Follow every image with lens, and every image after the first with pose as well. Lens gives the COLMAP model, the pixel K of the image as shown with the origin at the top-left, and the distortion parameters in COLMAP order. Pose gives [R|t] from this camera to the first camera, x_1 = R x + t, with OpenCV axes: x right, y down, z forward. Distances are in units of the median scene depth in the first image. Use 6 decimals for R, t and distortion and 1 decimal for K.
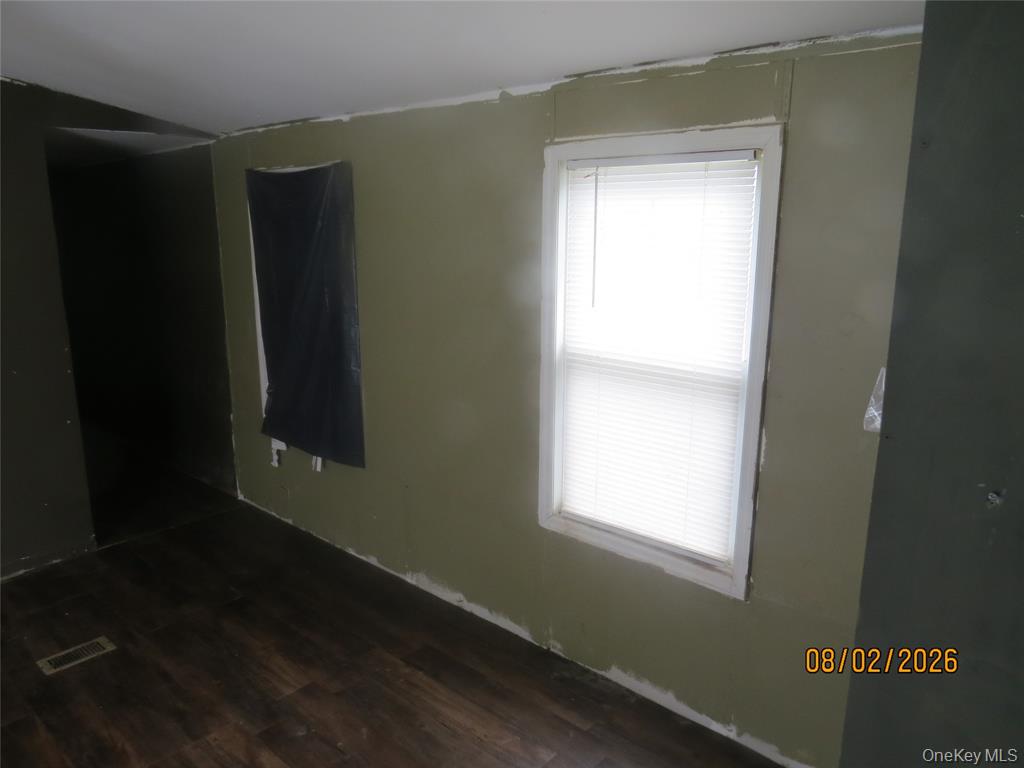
lens RADIAL K [[729.9, 0, 510.2], [0, 729.9, 377.1], [0, 0, 1]] dist [-0.015787, -0.006637]
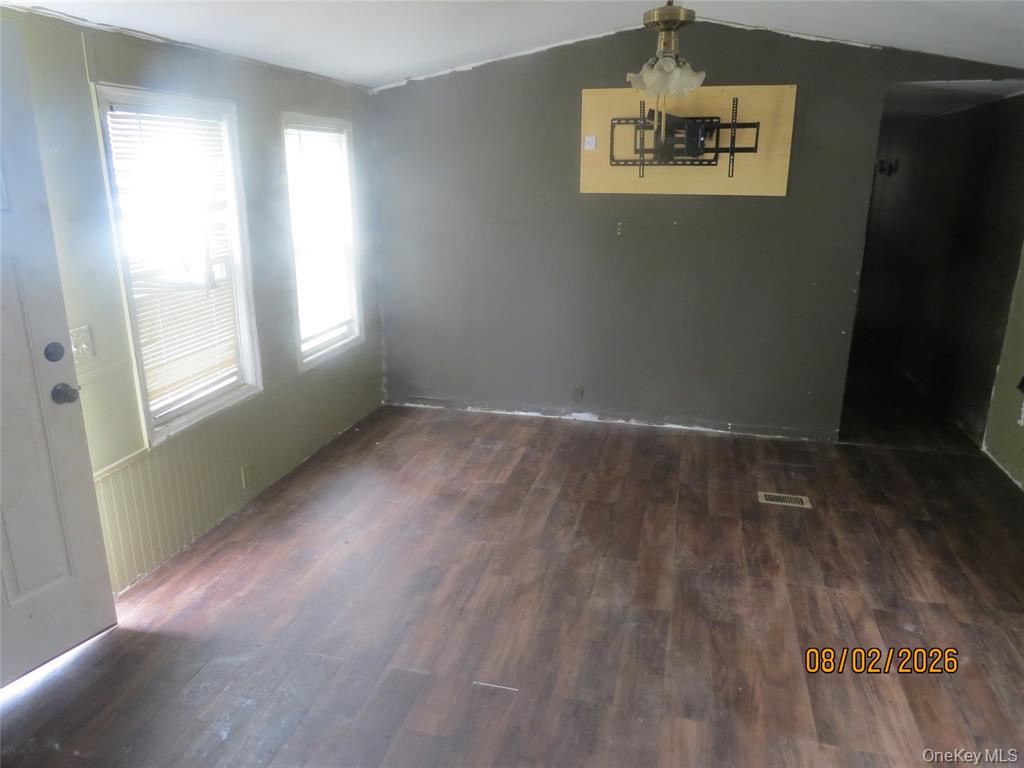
lens RADIAL K [[729.9, 0, 508.5], [0, 729.9, 382.3], [0, 0, 1]] dist [-0.015787, -0.006637]
pose [[0.453657, 0.255057, -0.853898, 0.251977], [-0.200164, 0.962850, 0.181258, 0.043787], [0.868406, 0.088691, 0.487857, -0.094628]]
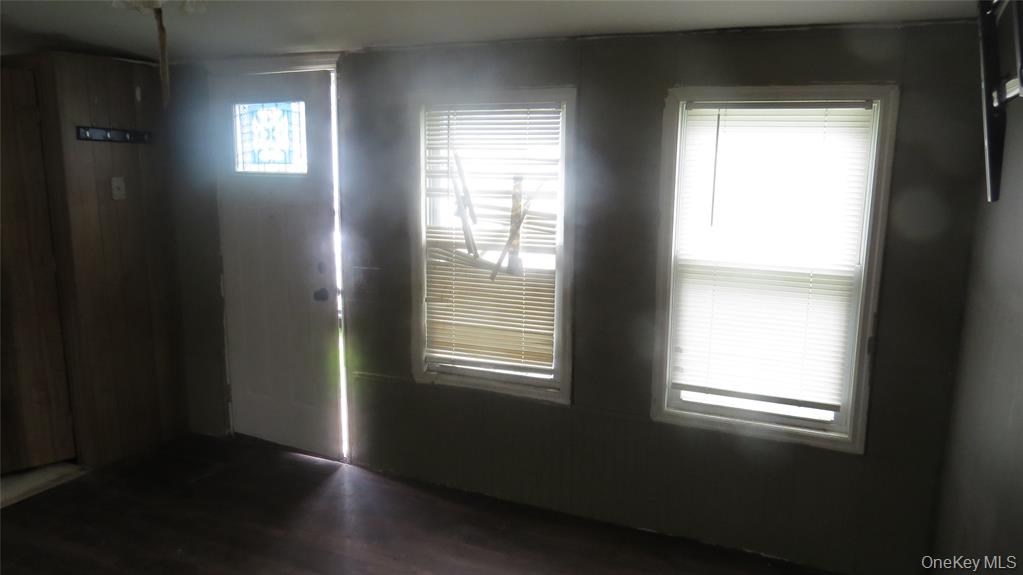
lens RADIAL K [[732.7, 0, 510.9], [0, 732.7, 283.3], [0, 0, 1]] dist [-0.021187, -0.012394]
pose [[-0.949153, 0.072434, -0.306368, -0.650807], [-0.065343, 0.906649, 0.416796, -0.269049], [0.307959, 0.415622, -0.855815, 1.058298]]
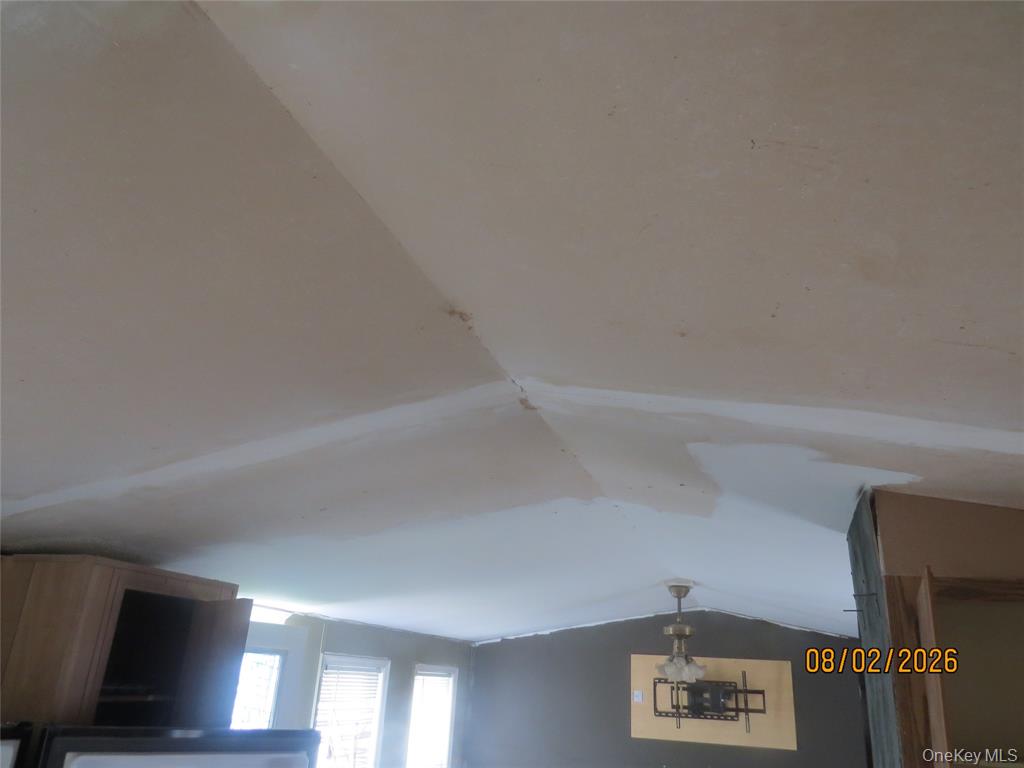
lens RADIAL K [[729.9, 0, 517.7], [0, 729.9, 377.9], [0, 0, 1]] dist [-0.015787, -0.006637]
pose [[0.393218, -0.325989, -0.859715, 0.756926], [-0.259644, 0.857610, -0.443948, 0.023806], [0.882023, 0.397788, 0.252587, -0.381817]]
